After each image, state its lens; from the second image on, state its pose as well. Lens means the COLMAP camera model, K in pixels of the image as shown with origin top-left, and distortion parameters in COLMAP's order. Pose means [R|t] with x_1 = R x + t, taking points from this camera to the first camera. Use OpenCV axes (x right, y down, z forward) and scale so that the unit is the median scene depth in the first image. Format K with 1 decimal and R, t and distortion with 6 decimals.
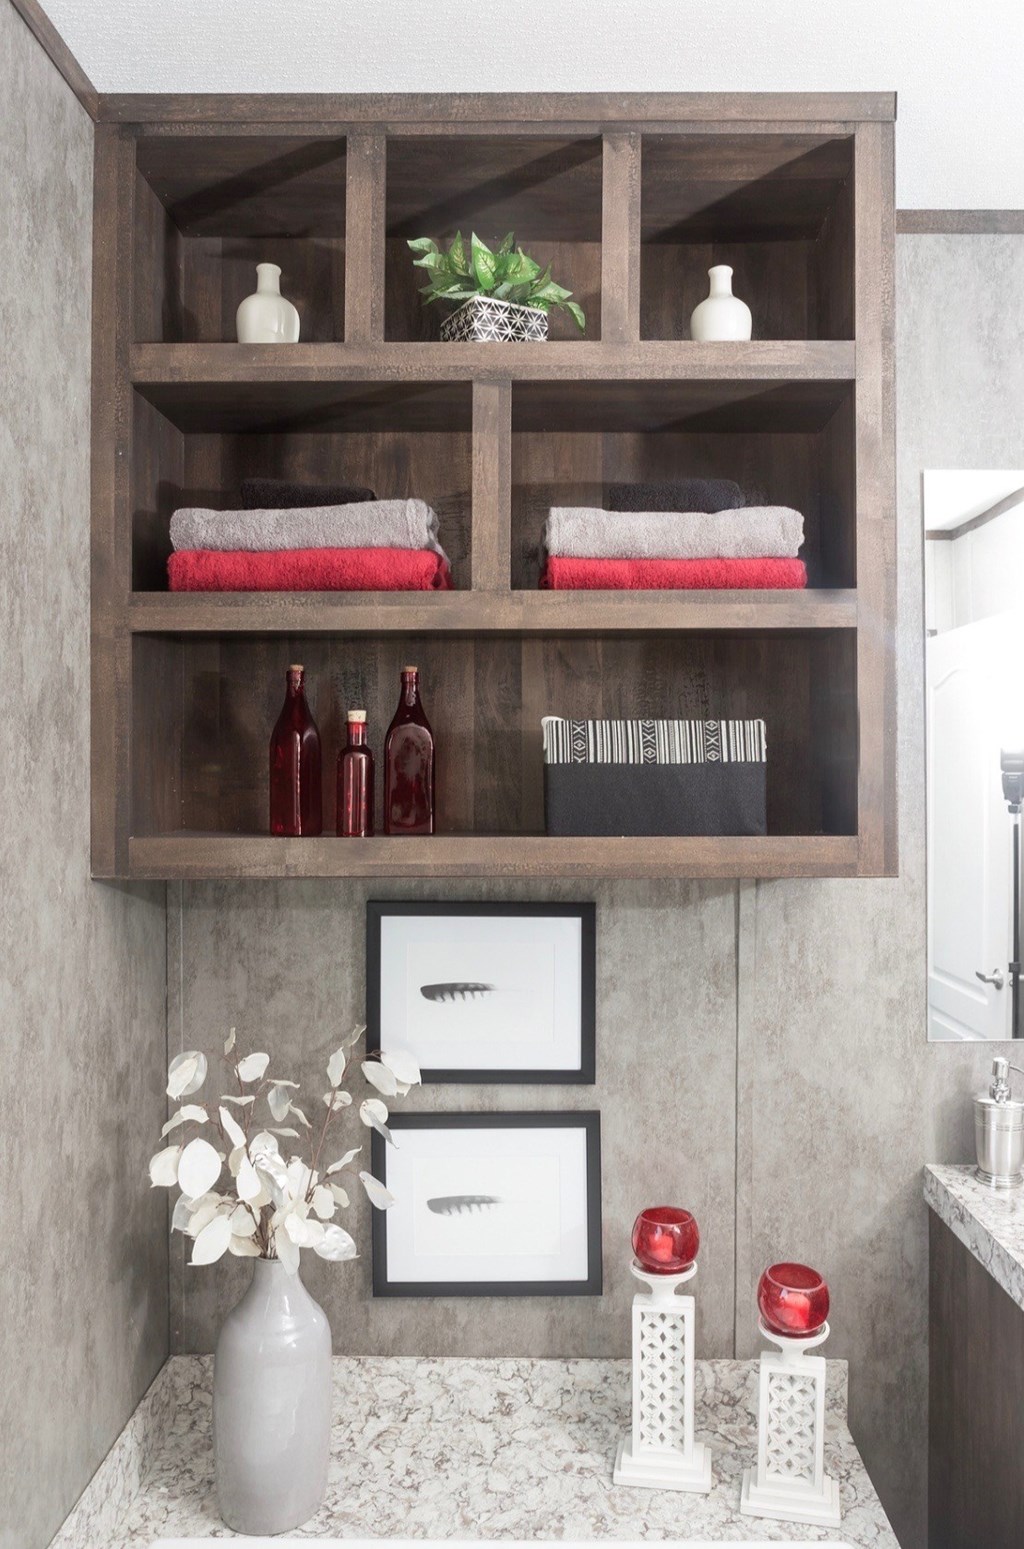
lens RADIAL K [[1264.7, 0, 575.5], [0, 1264.7, 780.7], [0, 0, 1]] dist [-0.018173, 0.003610]
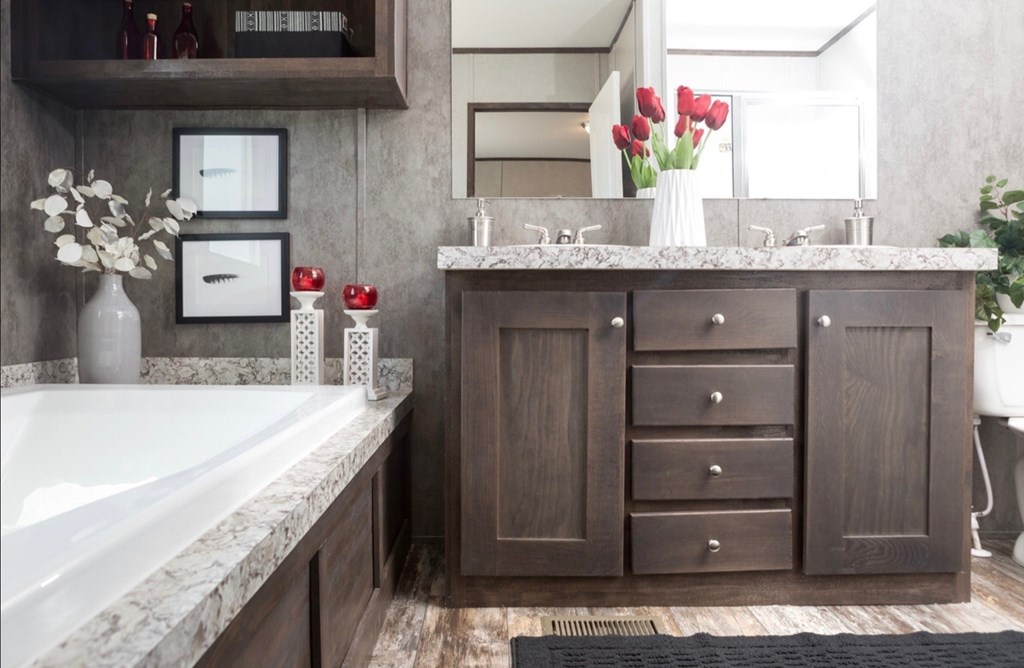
lens RADIAL K [[802.6, 0, 513.0], [0, 802.6, 317.5], [0, 0, 1]] dist [-0.020674, 0.023510]
pose [[1.000000, -0.000098, 0.000379, 0.374799], [0.000095, 0.999967, 0.008099, 0.385409], [-0.000380, -0.008099, 0.999967, -0.276914]]
